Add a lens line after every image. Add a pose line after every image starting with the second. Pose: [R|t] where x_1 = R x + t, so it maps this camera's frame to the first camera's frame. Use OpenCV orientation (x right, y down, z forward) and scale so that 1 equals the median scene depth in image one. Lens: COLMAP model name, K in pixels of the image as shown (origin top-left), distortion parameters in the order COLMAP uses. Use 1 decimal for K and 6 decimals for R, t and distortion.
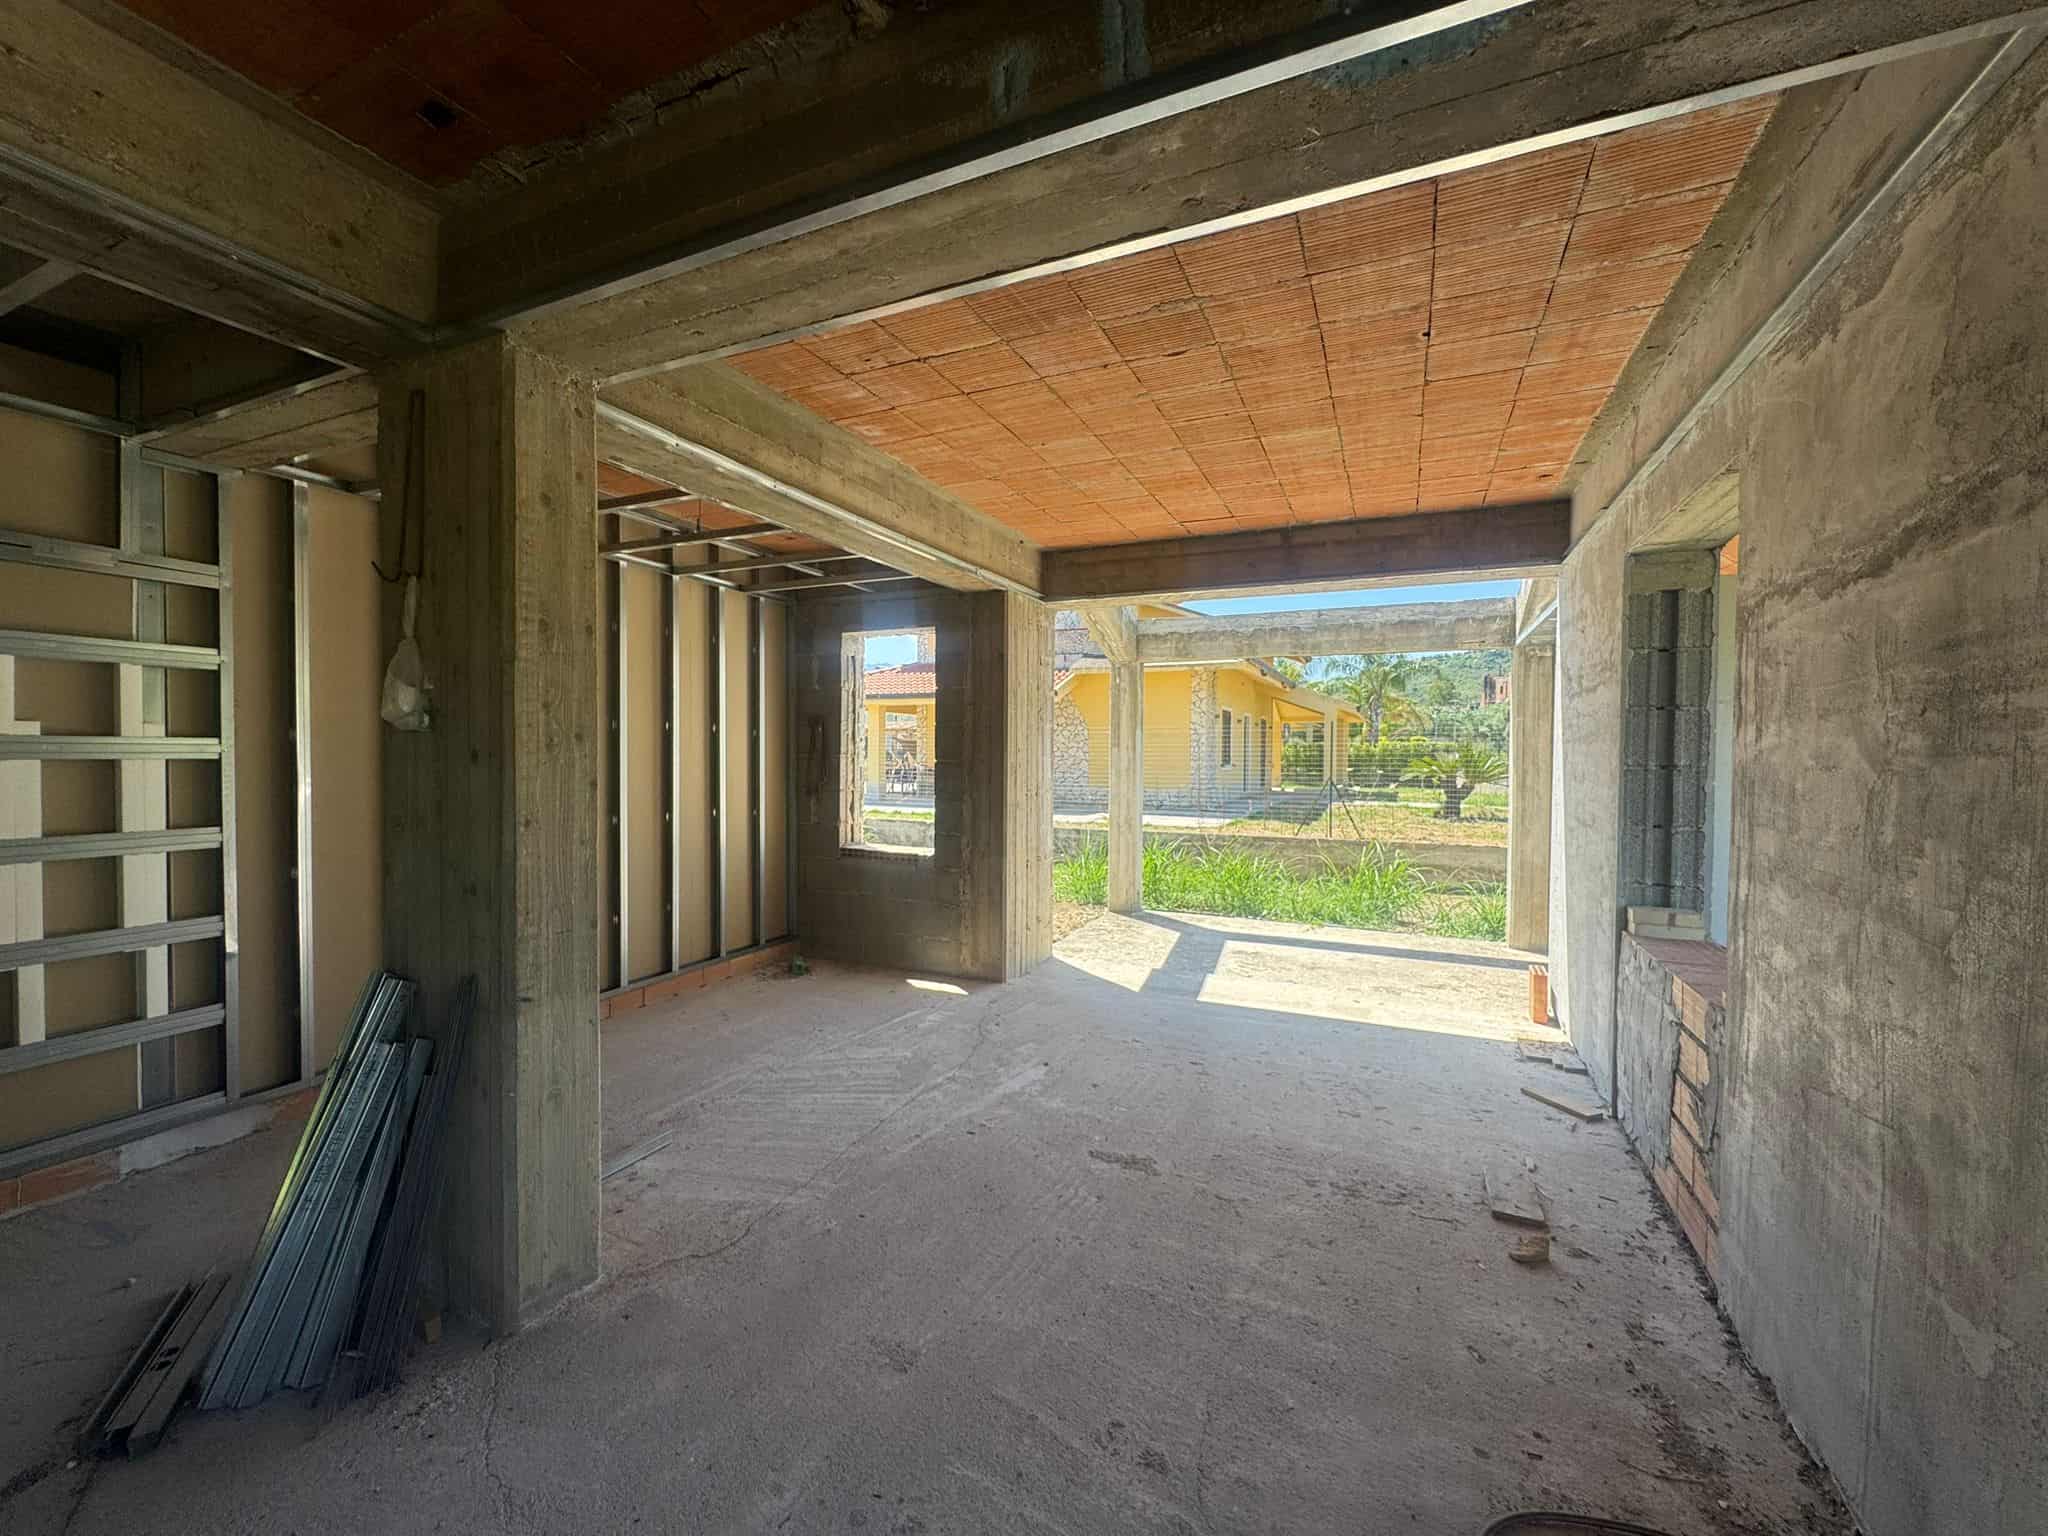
lens RADIAL K [[821.5, 0, 1023.6], [0, 821.5, 766.2], [0, 0, 1]] dist [-0.004519, 0.000570]
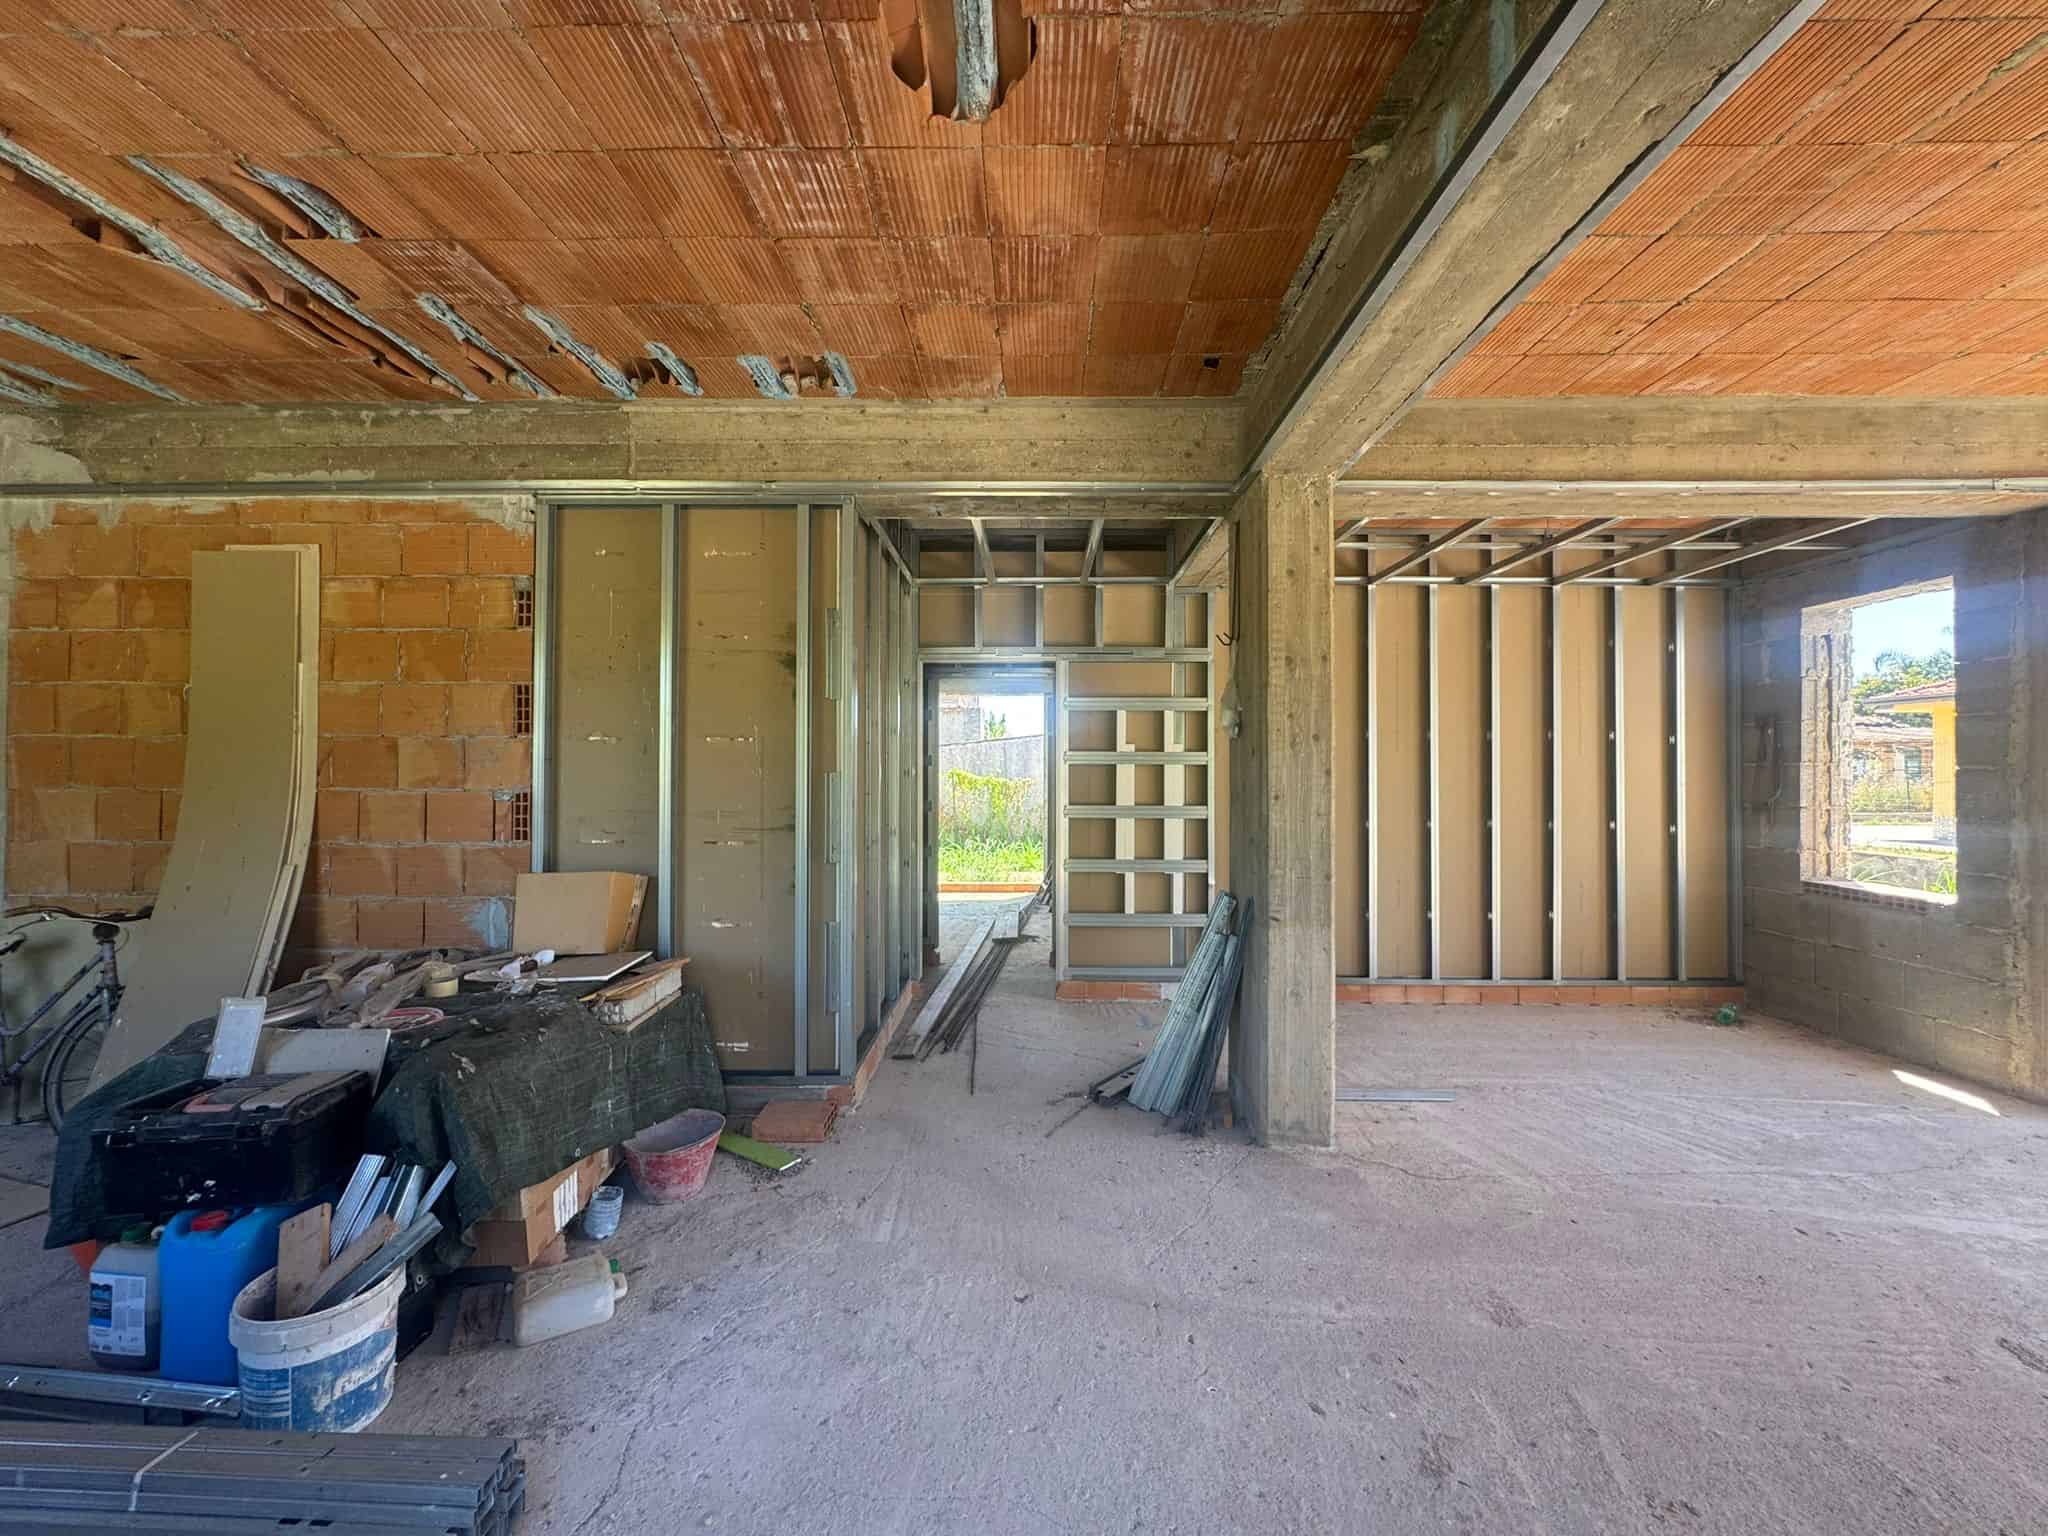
lens RADIAL K [[821.5, 0, 1023.6], [0, 821.5, 766.2], [0, 0, 1]] dist [-0.004519, 0.000570]
pose [[0.399414, -0.014107, -0.916662, 0.320921], [-0.016807, 0.999601, -0.022707, 0.031893], [0.916616, 0.024476, 0.399018, 0.003369]]
